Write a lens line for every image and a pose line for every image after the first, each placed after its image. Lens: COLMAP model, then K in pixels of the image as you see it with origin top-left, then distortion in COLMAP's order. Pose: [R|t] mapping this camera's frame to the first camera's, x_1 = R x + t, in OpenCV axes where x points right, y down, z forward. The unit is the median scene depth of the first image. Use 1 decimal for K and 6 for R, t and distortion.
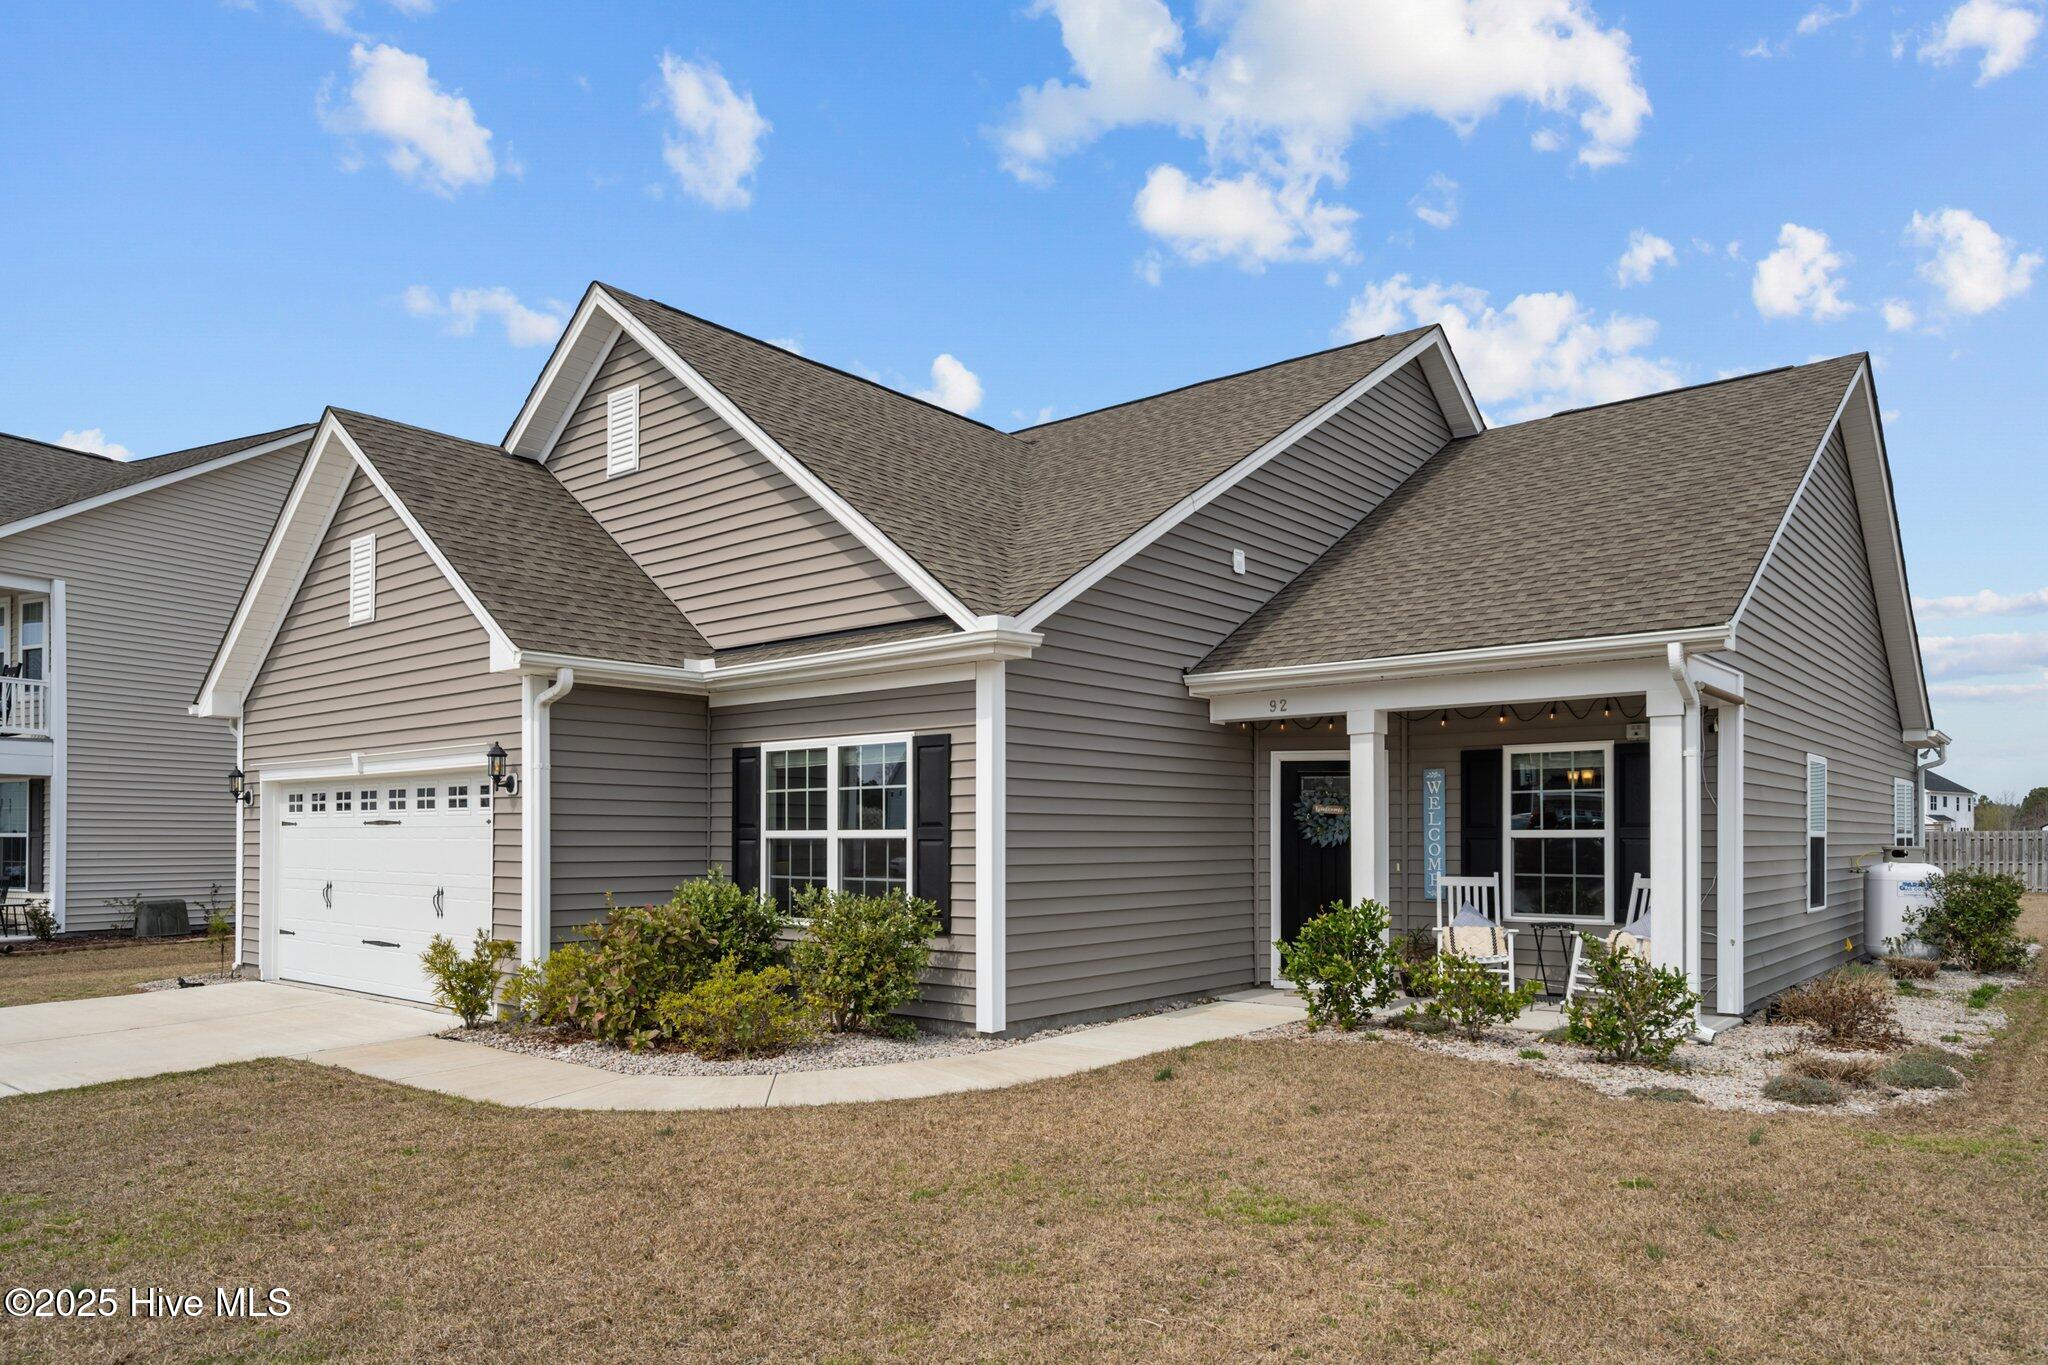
lens RADIAL K [[1331.6, 0, 1018.8], [0, 1331.6, 828.3], [0, 0, 1]] dist [-0.010214, -0.001754]
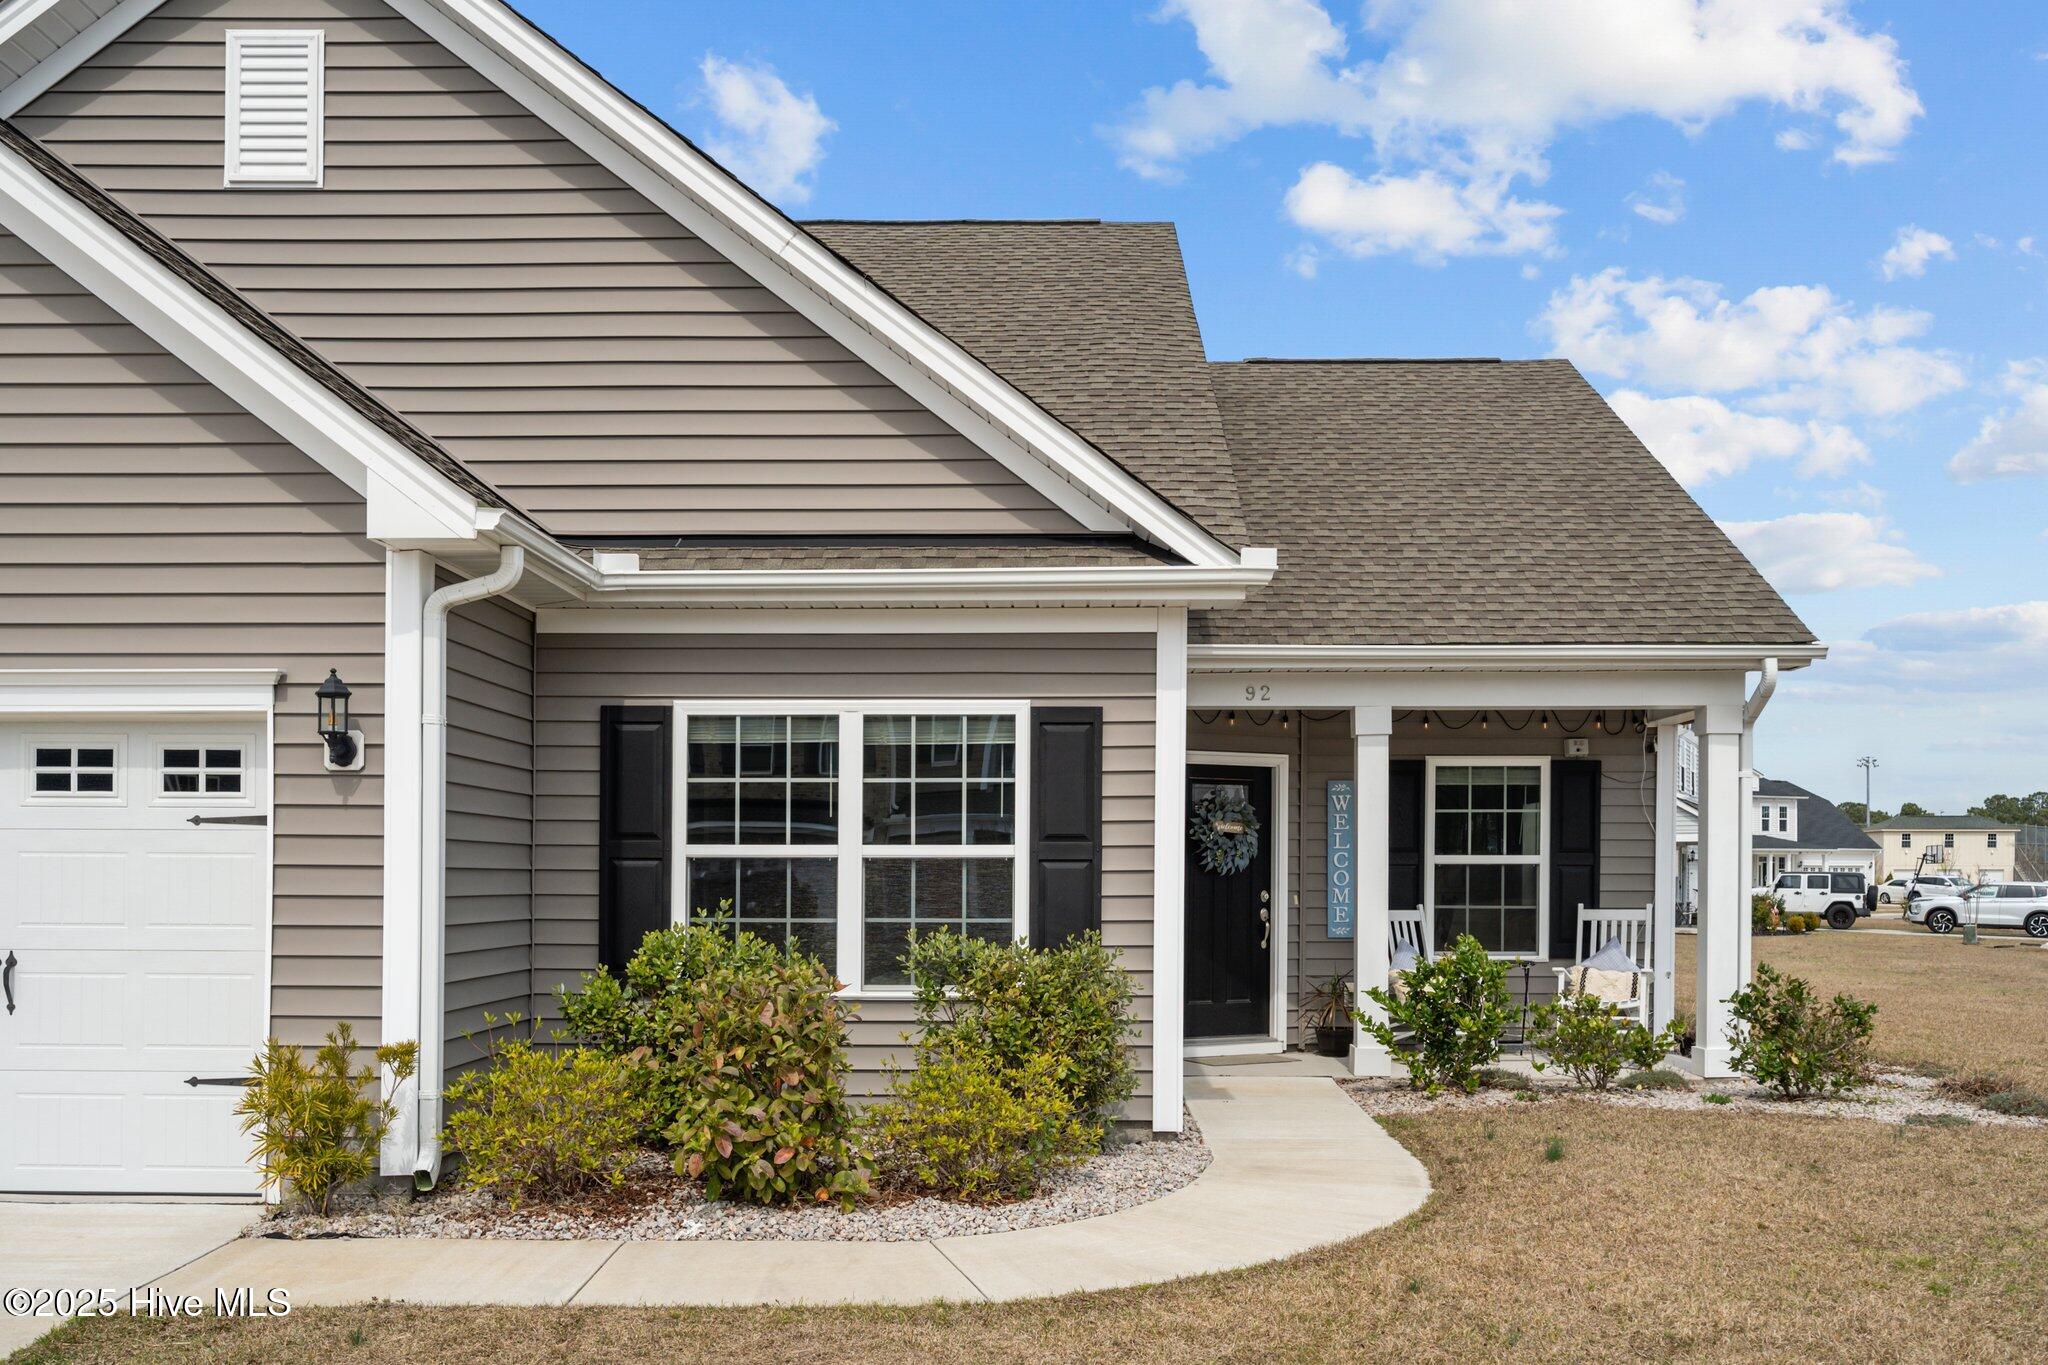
lens RADIAL K [[1874.3, 0, 1020.8], [0, 1874.3, 872.5], [0, 0, 1]] dist [0.000373, 0.001672]
pose [[0.774426, 0.003102, 0.632657, -0.621250], [-0.006609, 0.999973, 0.003187, 0.010862], [-0.632630, -0.006649, 0.774426, 0.241430]]
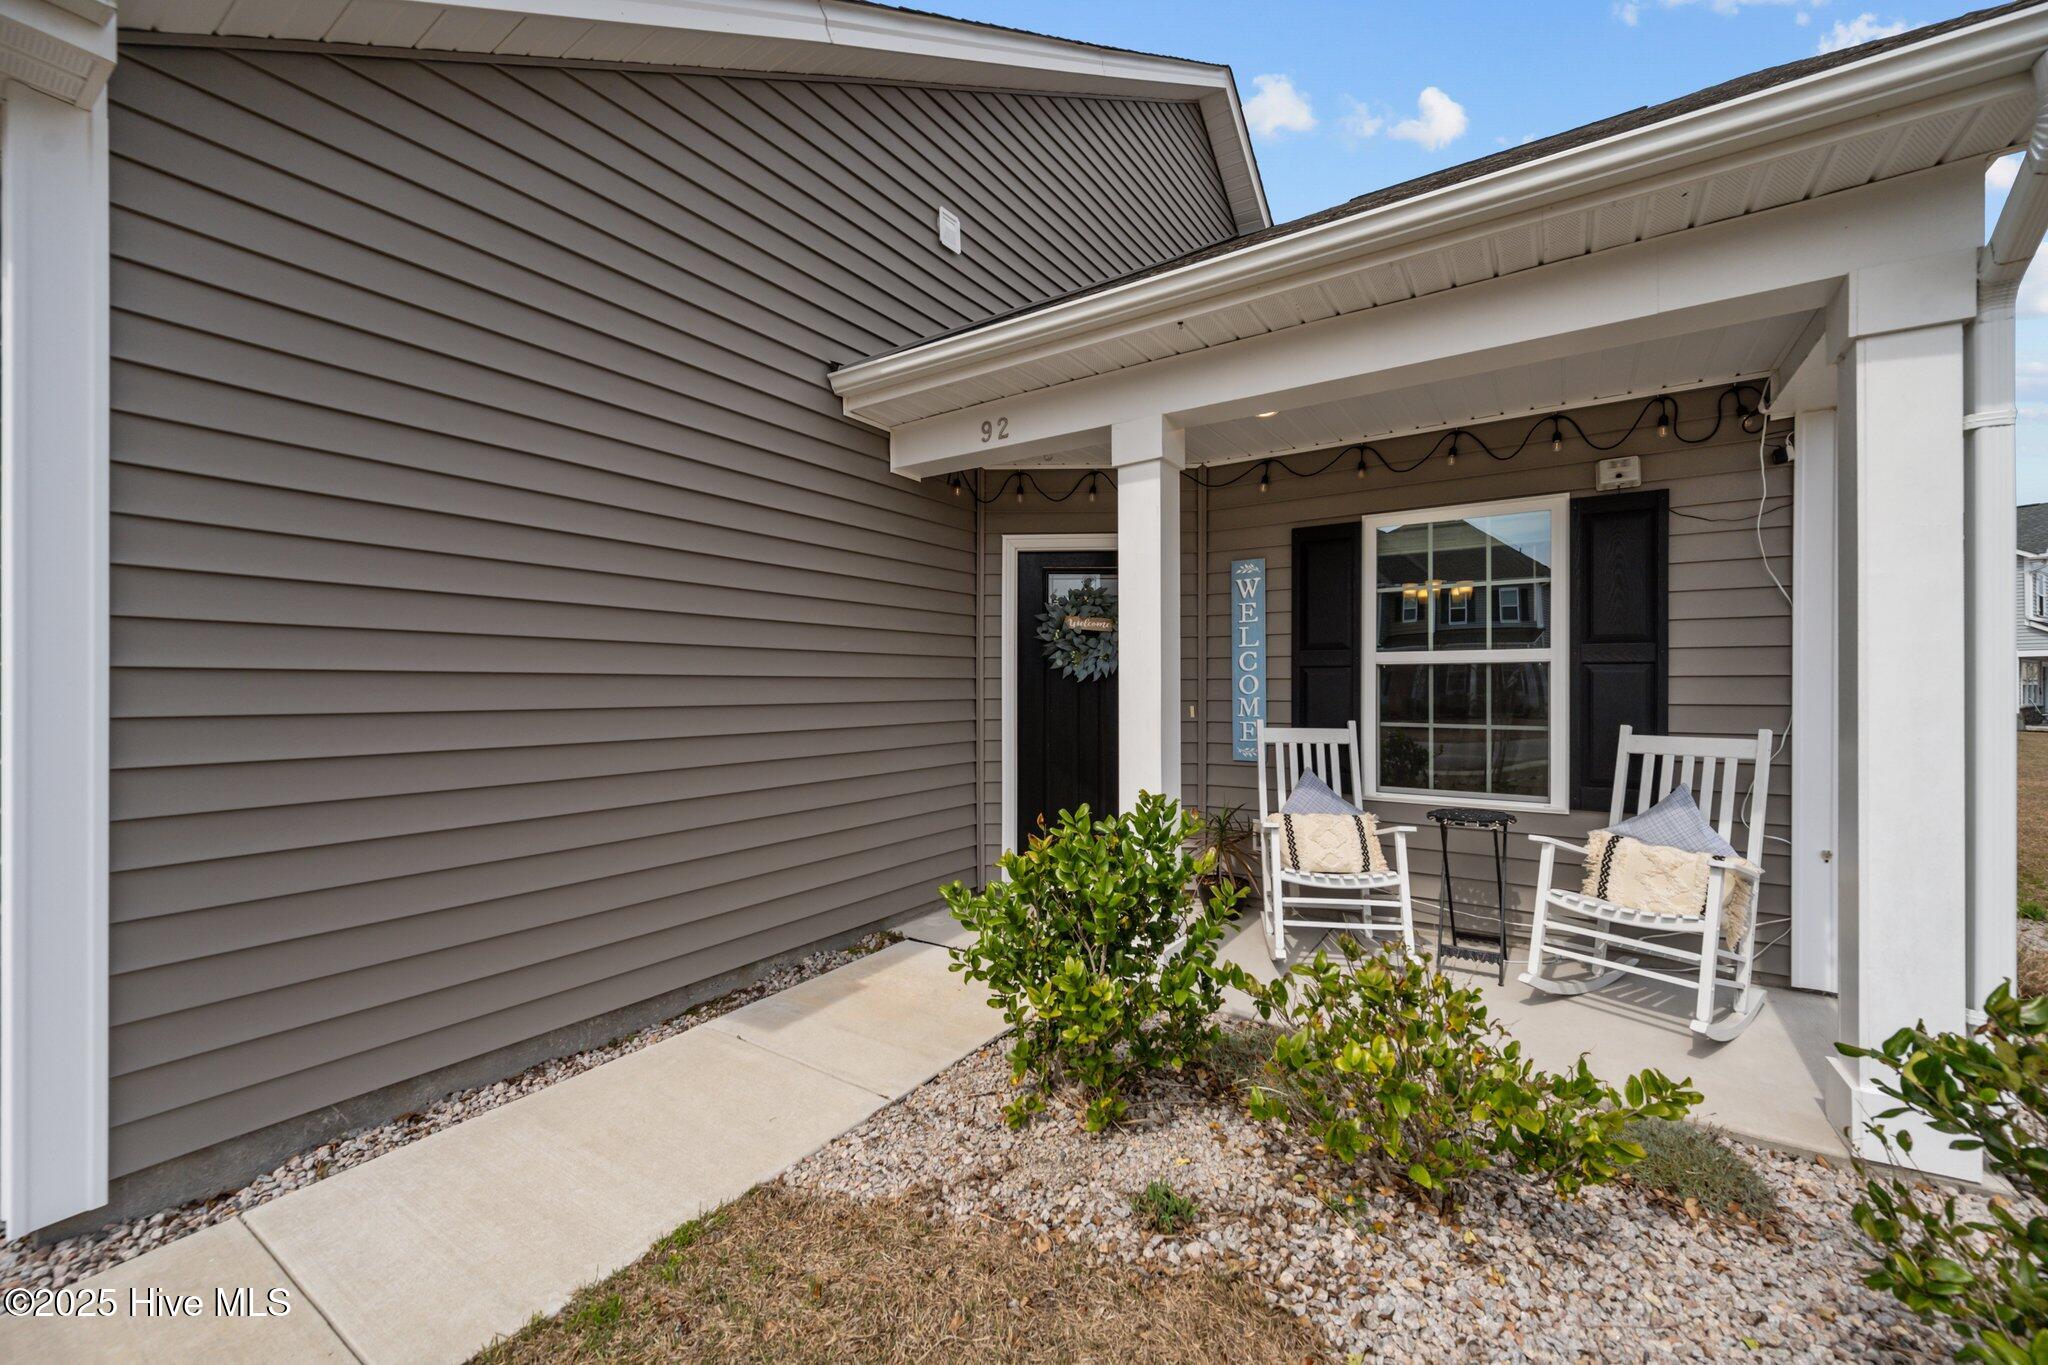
lens RADIAL K [[808.1, 0, 1024.0], [0, 808.1, 682.5], [0, 0, 1]] dist [-0.001174, -0.000467]
pose [[0.993707, 0.001590, 0.112002, 0.172492], [-0.001812, 0.999997, 0.001880, 0.015468], [-0.111999, -0.002071, 0.993706, 0.669917]]
